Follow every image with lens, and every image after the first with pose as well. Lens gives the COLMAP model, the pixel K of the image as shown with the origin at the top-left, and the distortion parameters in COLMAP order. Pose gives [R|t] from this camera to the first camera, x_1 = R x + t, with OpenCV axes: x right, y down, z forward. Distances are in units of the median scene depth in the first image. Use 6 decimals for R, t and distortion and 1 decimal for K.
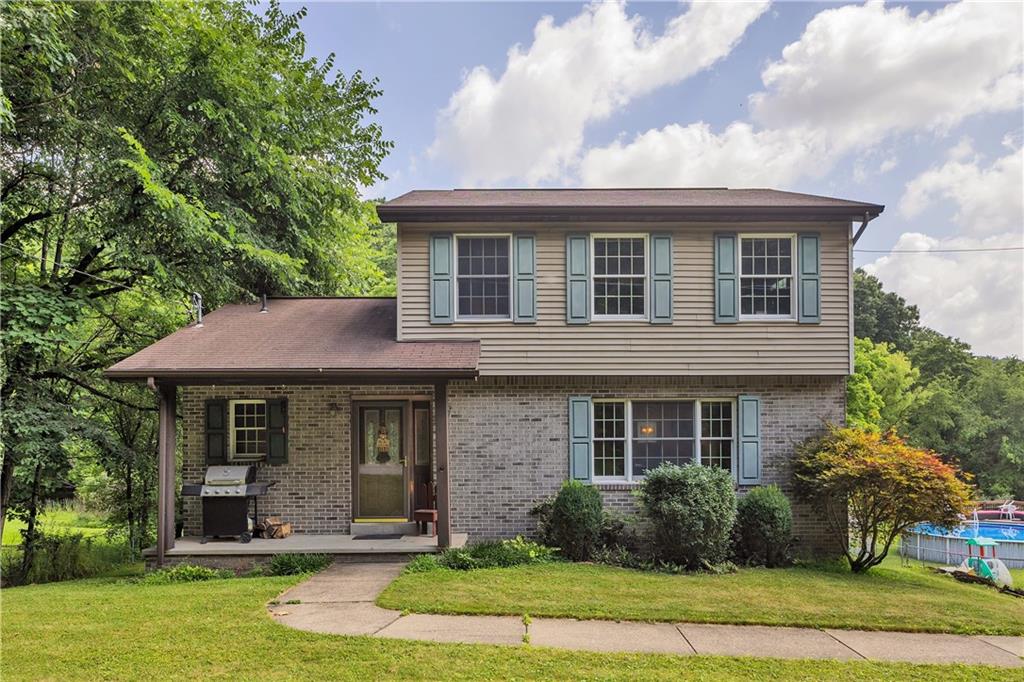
lens RADIAL K [[681.7, 0, 512.0], [0, 681.7, 341.0], [0, 0, 1]] dist [-0.044984, -0.000389]
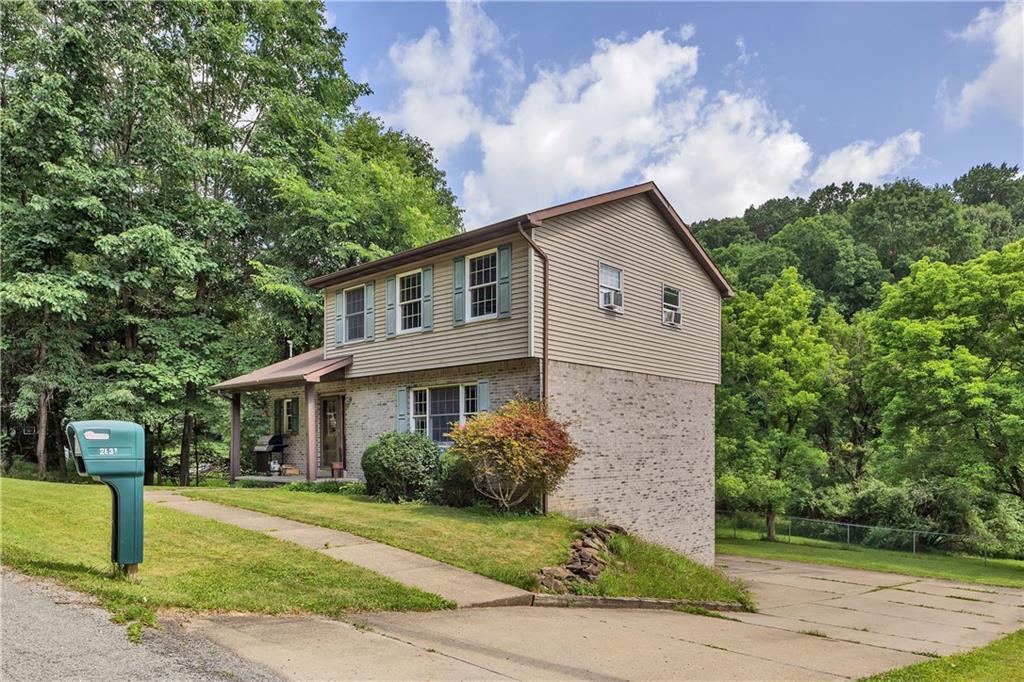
lens RADIAL K [[681.7, 0, 512.0], [0, 681.7, 341.0], [0, 0, 1]] dist [-0.044984, -0.000389]
pose [[0.735550, -0.101208, -0.669868, 1.261957], [0.105304, 0.993841, -0.034527, 0.058461], [0.669236, -0.045143, 0.741677, 0.079022]]
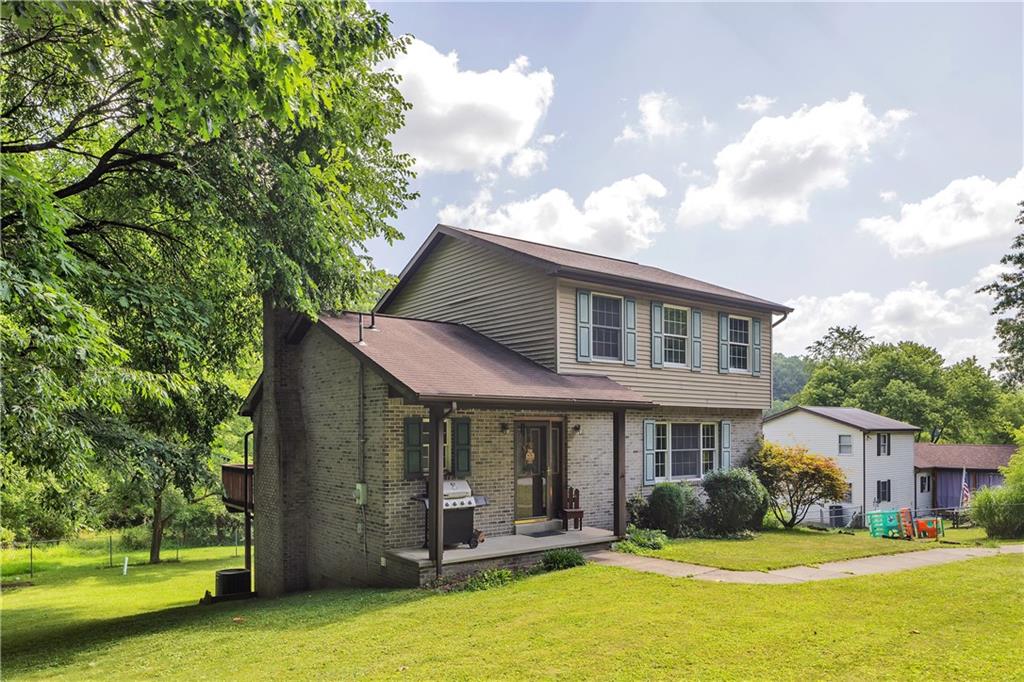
lens RADIAL K [[681.7, 0, 512.0], [0, 681.7, 341.0], [0, 0, 1]] dist [-0.044984, -0.000389]
pose [[0.810907, 0.082093, 0.579388, -0.943968], [-0.072056, 0.996584, -0.040356, -0.002647], [-0.580722, -0.009024, 0.814052, 0.040264]]
